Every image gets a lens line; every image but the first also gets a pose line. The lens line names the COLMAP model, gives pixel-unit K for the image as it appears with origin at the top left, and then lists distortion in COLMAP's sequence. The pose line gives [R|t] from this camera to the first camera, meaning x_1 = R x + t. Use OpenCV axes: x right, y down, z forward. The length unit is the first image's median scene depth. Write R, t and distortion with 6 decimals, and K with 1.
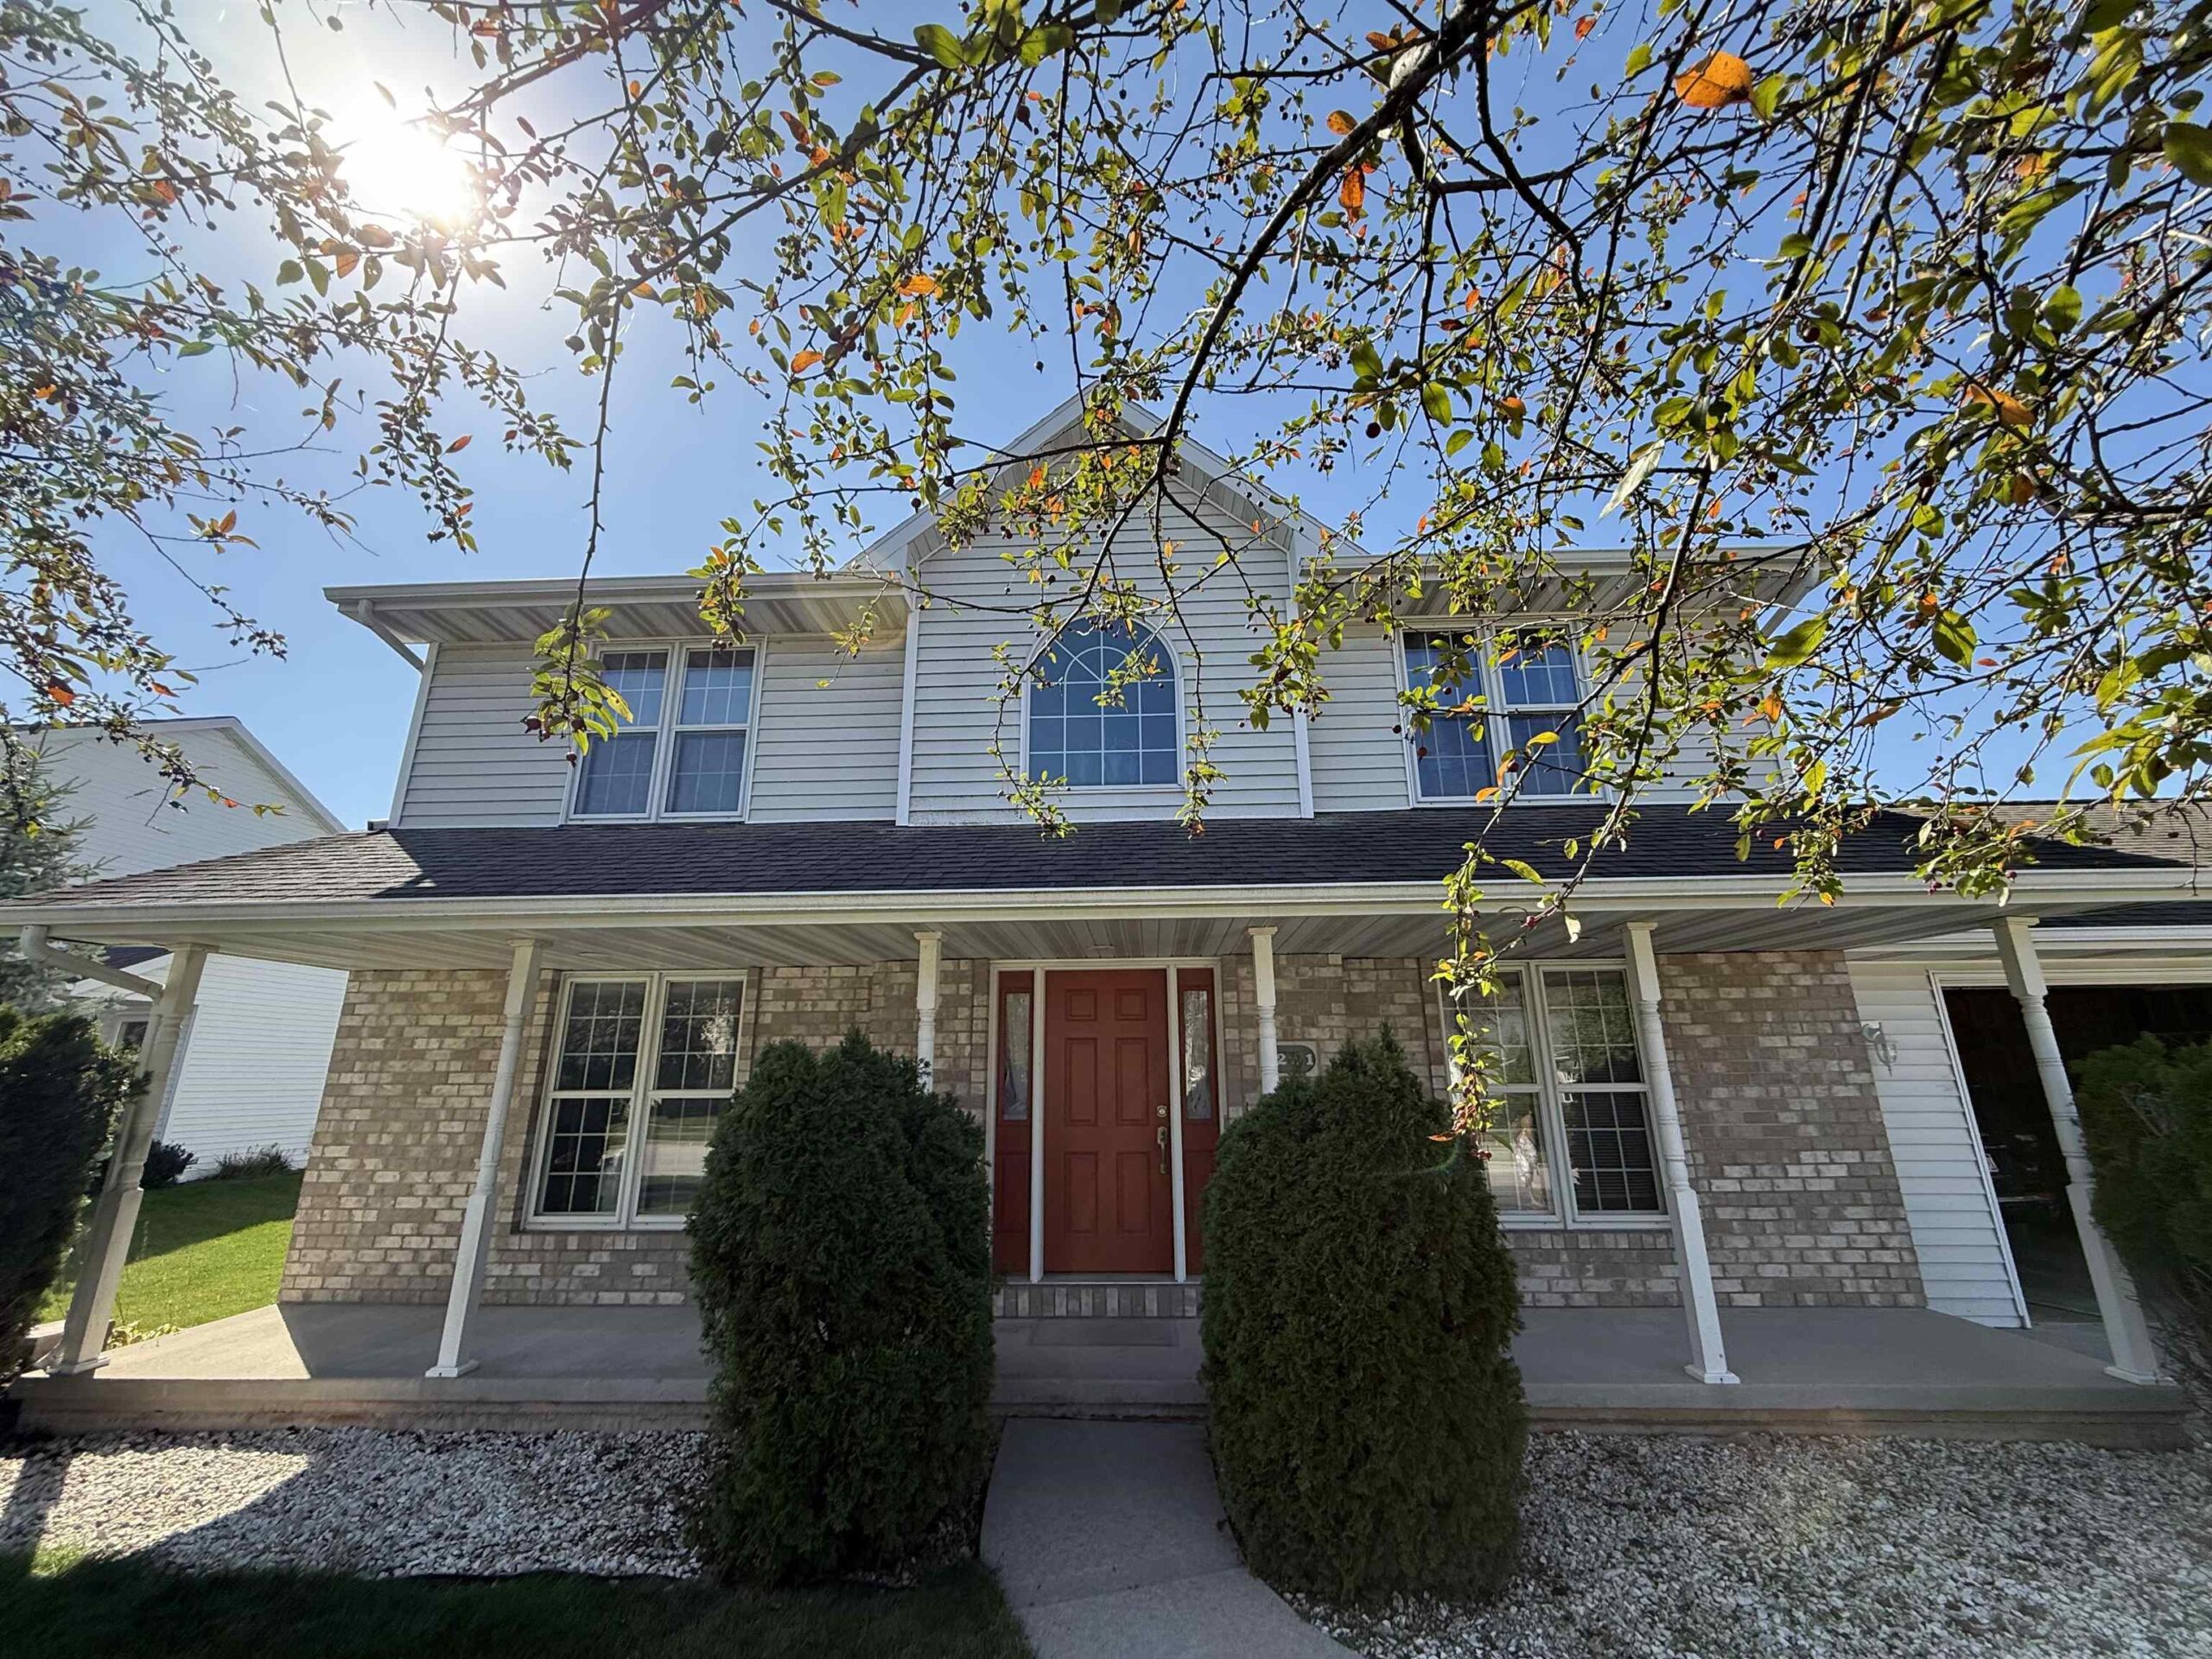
lens RADIAL K [[1083.8, 0, 1103.0], [0, 1083.8, 765.7], [0, 0, 1]] dist [0.000481, 0.000043]
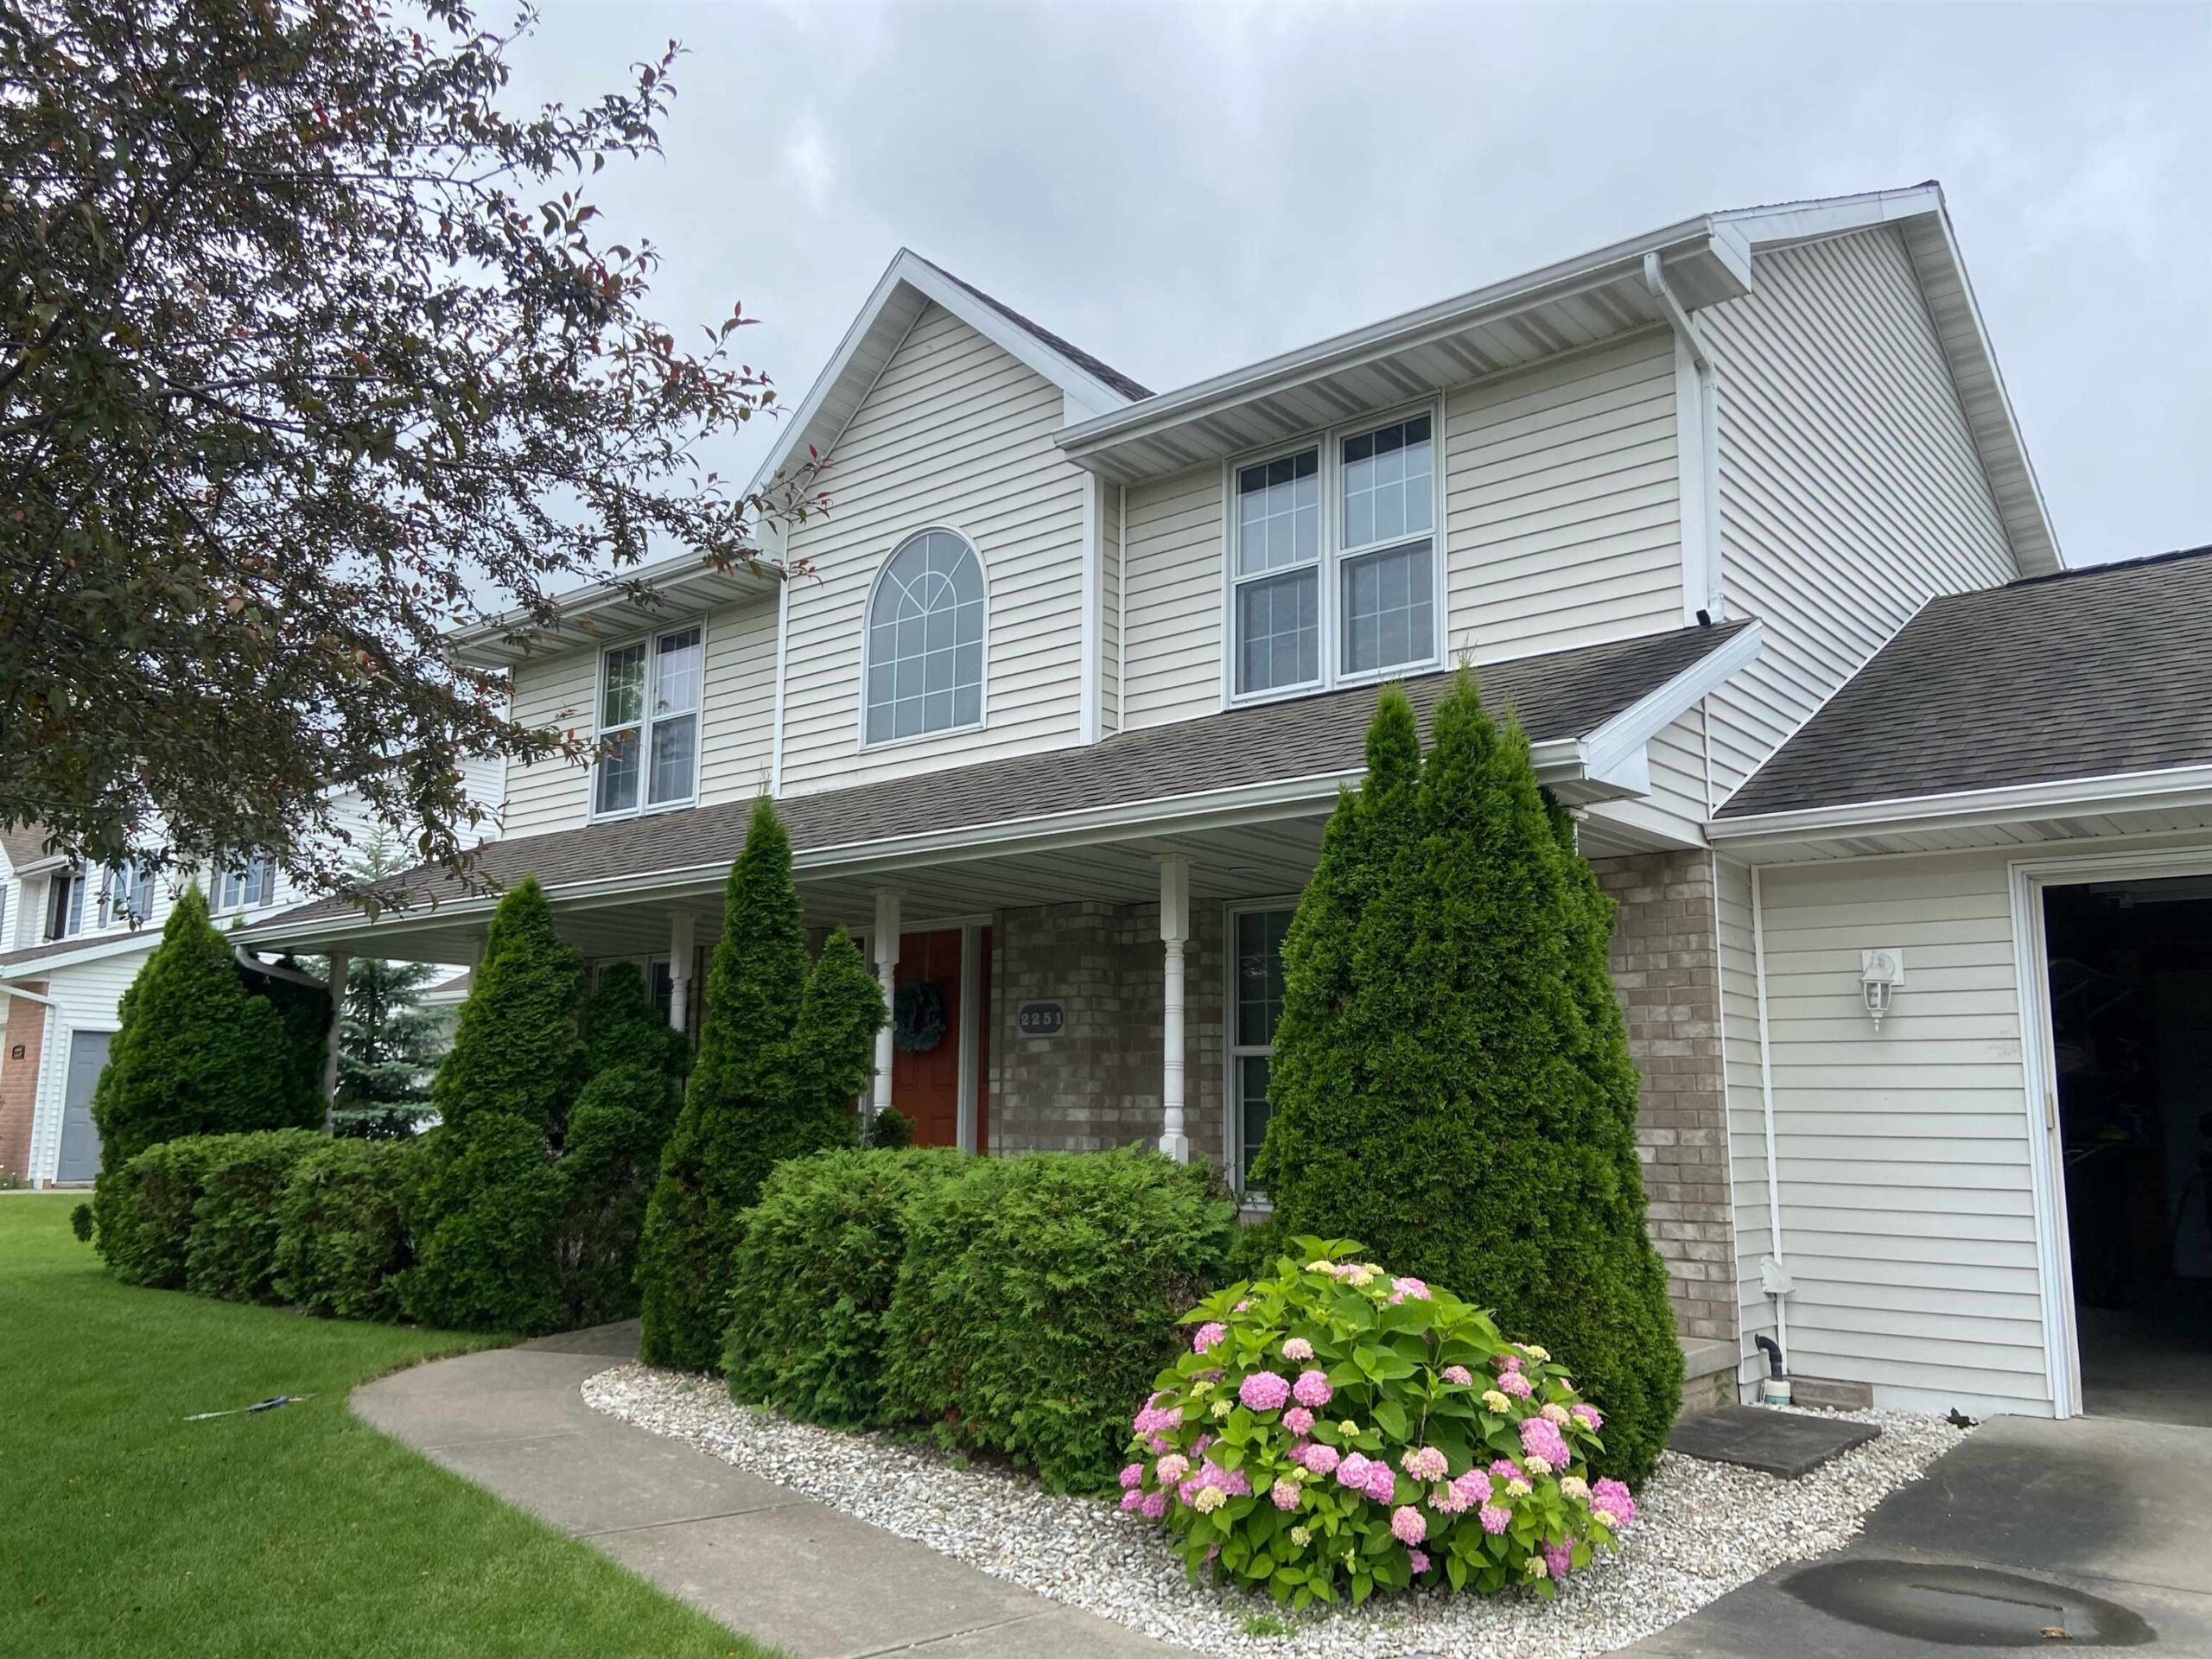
lens RADIAL K [[1659.1, 0, 1106.0], [0, 1659.1, 829.5], [0, 0, 1]] dist [0.077549, 0.000075]
pose [[0.803954, -0.091443, -0.587619, 0.153860], [0.188019, 0.976506, 0.105280, -0.003523], [0.564186, -0.195124, 0.802259, -0.008522]]
